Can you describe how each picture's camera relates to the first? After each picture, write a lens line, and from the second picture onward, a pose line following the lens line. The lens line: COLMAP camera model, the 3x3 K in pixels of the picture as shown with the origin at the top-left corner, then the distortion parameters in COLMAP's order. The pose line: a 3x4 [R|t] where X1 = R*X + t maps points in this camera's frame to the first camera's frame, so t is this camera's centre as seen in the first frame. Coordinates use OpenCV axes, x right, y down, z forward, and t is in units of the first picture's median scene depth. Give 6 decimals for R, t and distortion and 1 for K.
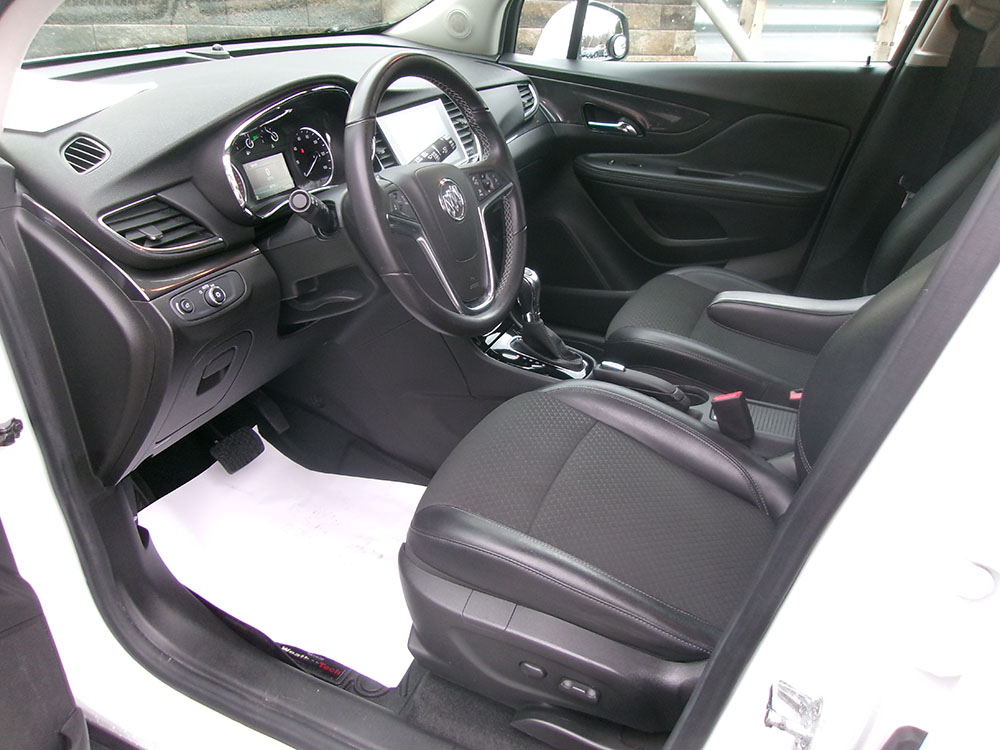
lens RADIAL K [[773.6, 0, 504.2], [0, 773.6, 377.3], [0, 0, 1]] dist [-0.009846, 0.025985]
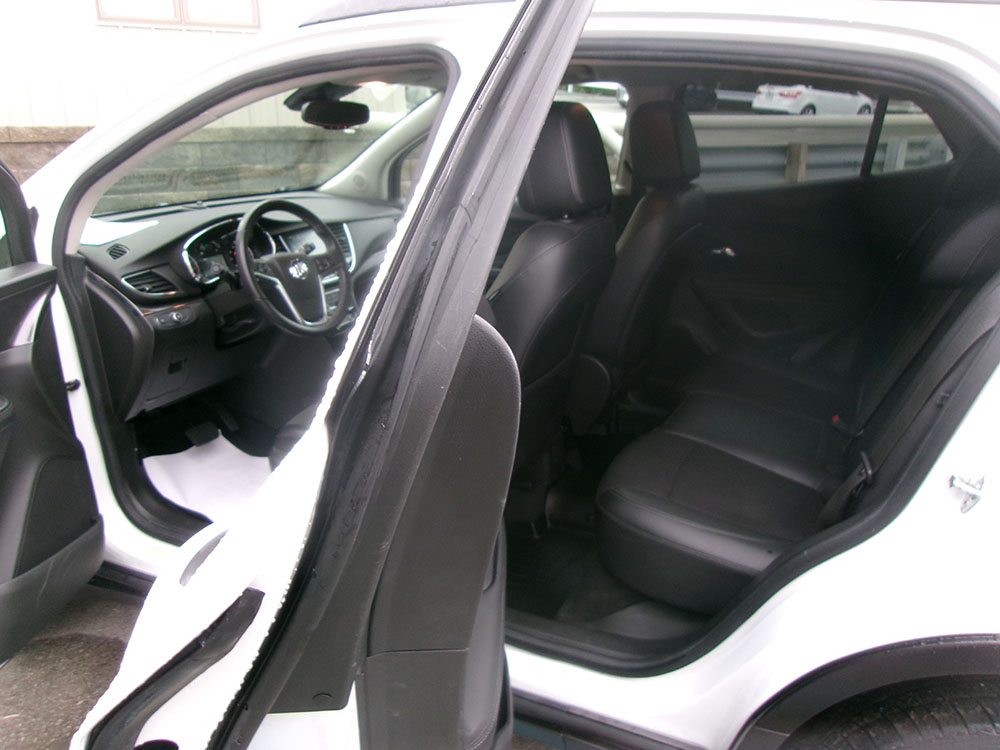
lens RADIAL K [[773.6, 0, 500.1], [0, 773.6, 374.5], [0, 0, 1]] dist [-0.009846, 0.025985]
pose [[0.998348, -0.040037, -0.041201, 0.505833], [0.032287, 0.984207, -0.174051, 0.387014], [0.047519, 0.172433, 0.983874, -0.855422]]
